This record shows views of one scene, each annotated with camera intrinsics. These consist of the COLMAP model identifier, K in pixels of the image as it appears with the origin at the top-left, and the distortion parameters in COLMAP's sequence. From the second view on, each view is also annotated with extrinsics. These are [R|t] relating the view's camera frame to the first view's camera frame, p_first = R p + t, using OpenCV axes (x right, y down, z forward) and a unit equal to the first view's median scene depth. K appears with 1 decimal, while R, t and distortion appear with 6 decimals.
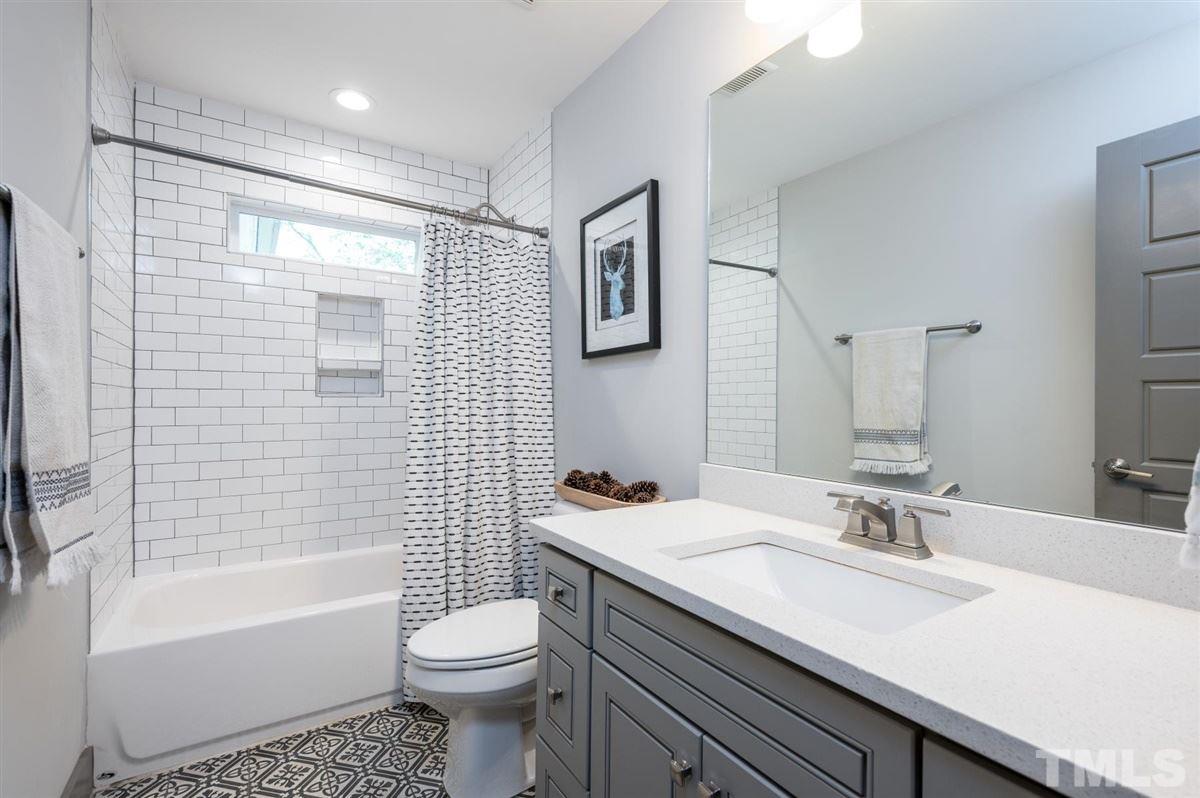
lens RADIAL K [[554.2, 0, 600.9], [0, 554.2, 400.4], [0, 0, 1]] dist [0.002053, 0.000306]
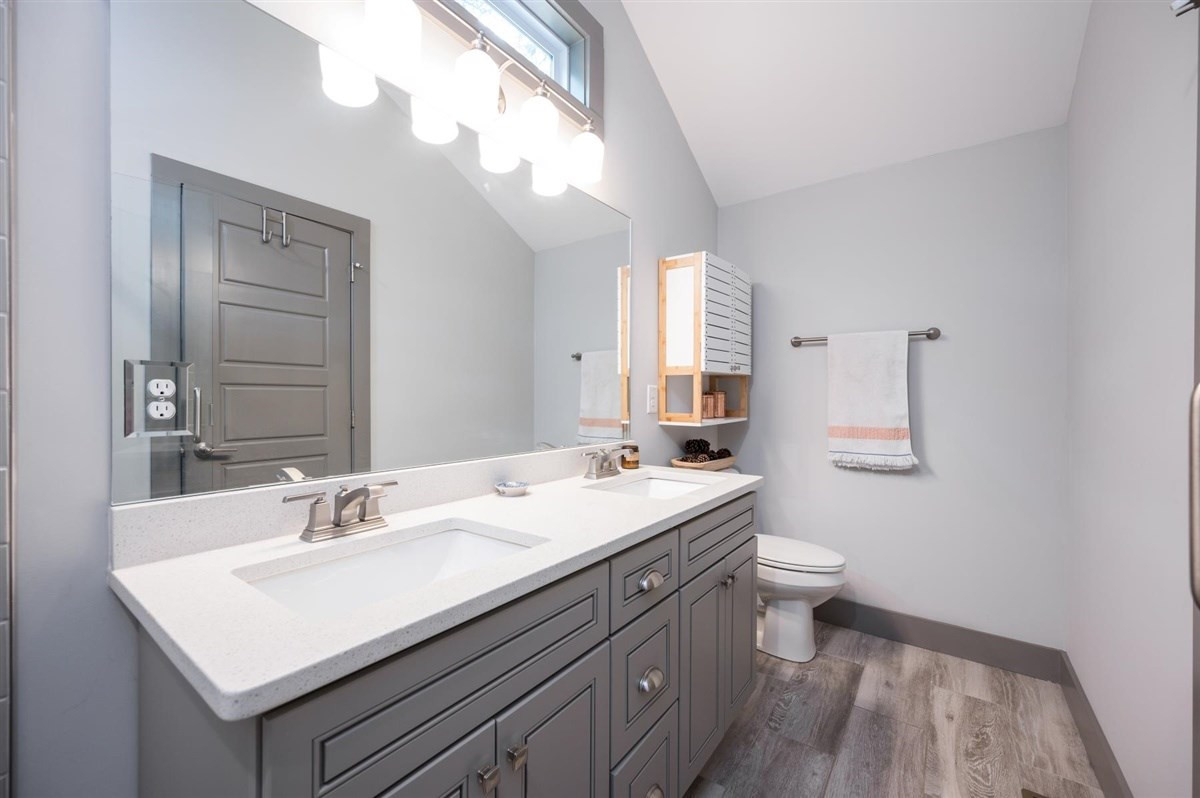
lens RADIAL K [[520.0, 0, 597.8], [0, 520.0, 404.1], [0, 0, 1]] dist [0.003136, 0.000101]
pose [[-0.390319, -0.019709, 0.920469, -0.894764], [-0.008764, 0.999805, 0.017691, -0.000560], [-0.920638, -0.001162, -0.390416, 1.403924]]
